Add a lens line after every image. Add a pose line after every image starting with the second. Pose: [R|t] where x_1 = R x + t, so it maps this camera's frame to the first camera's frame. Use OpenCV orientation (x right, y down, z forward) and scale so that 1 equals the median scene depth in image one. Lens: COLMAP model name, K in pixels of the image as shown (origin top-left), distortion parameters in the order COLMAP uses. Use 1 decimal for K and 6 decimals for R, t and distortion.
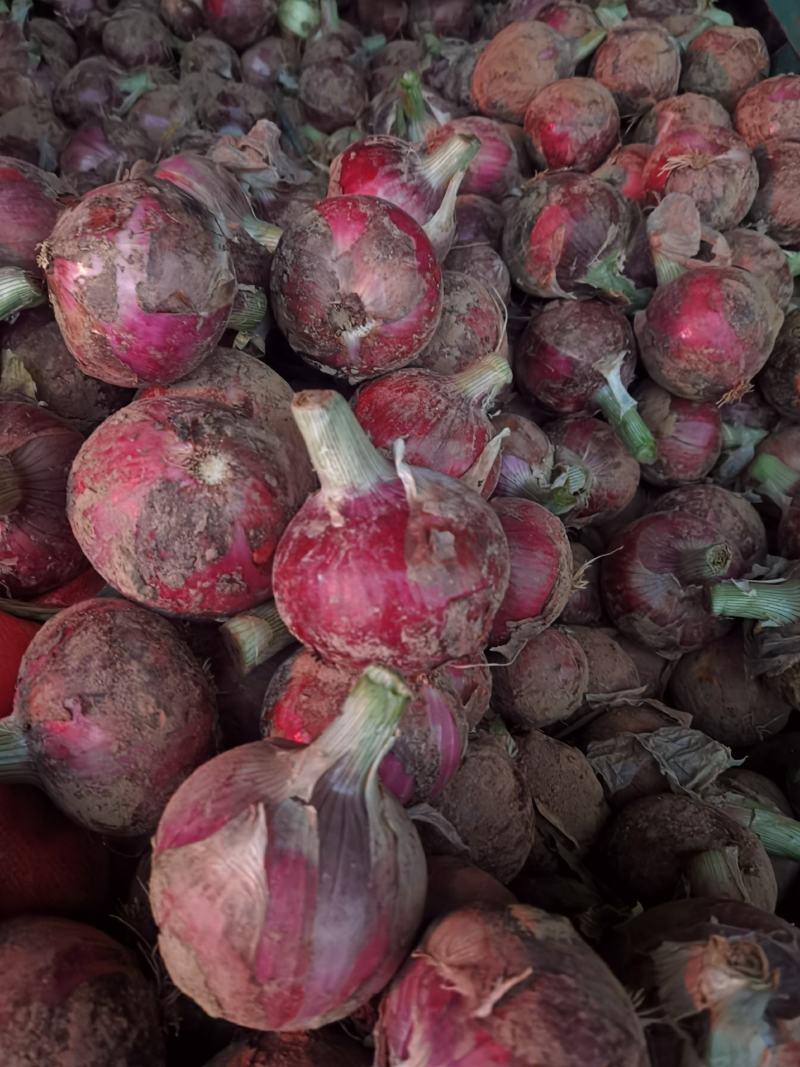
lens RADIAL K [[873.6, 0, 400.9], [0, 873.6, 555.1], [0, 0, 1]] dist [-0.000443, 0.008974]
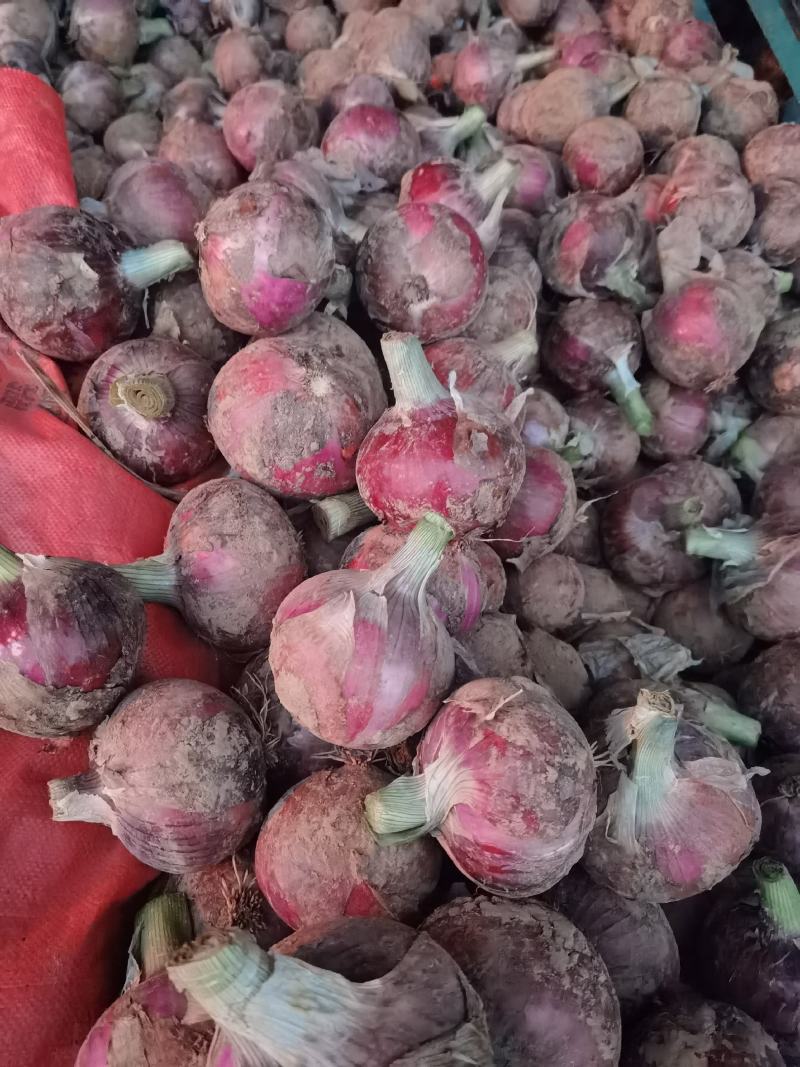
lens RADIAL K [[873.6, 0, 400.9], [0, 873.6, 555.1], [0, 0, 1]] dist [-0.000443, 0.008974]
pose [[0.997544, 0.065682, -0.024326, -0.026796], [-0.066051, 0.997708, -0.014704, 0.159196], [0.023304, 0.016275, 0.999596, -0.348256]]
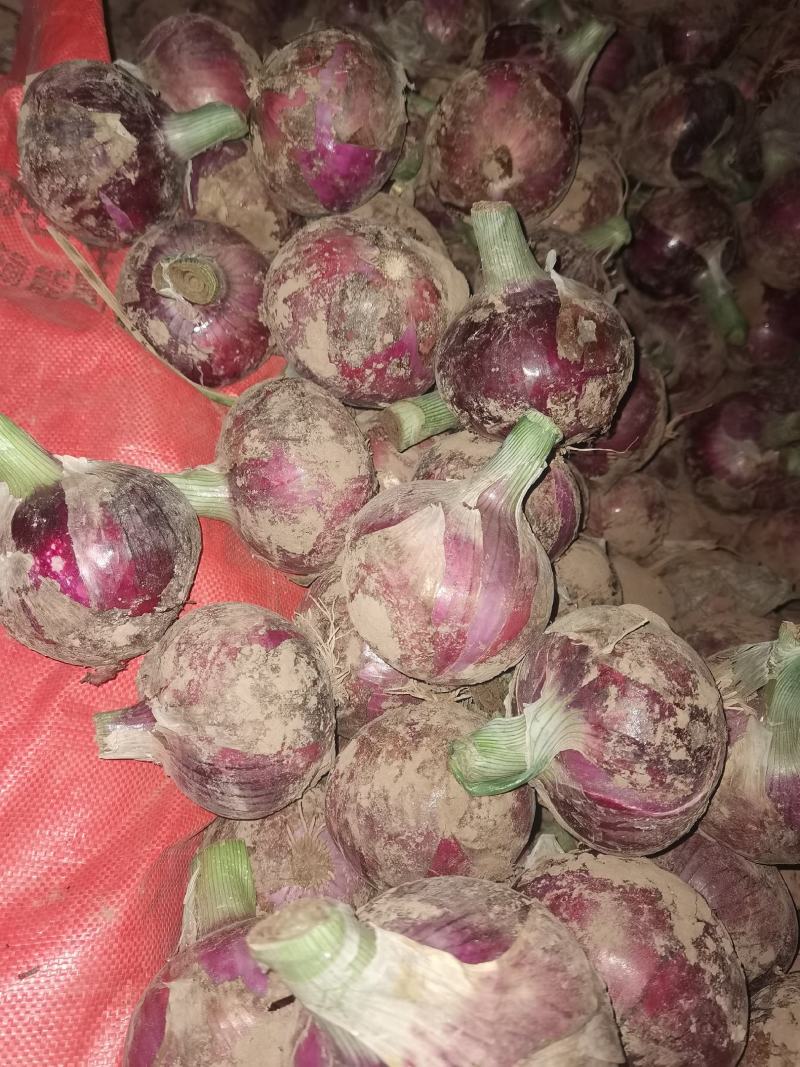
lens RADIAL K [[873.6, 0, 400.9], [0, 873.6, 555.1], [0, 0, 1]] dist [-0.000443, 0.008974]
pose [[0.995663, 0.079478, -0.048366, -0.099511], [-0.076484, 0.995210, 0.060895, 0.192406], [0.052974, -0.056932, 0.996972, -0.201113]]
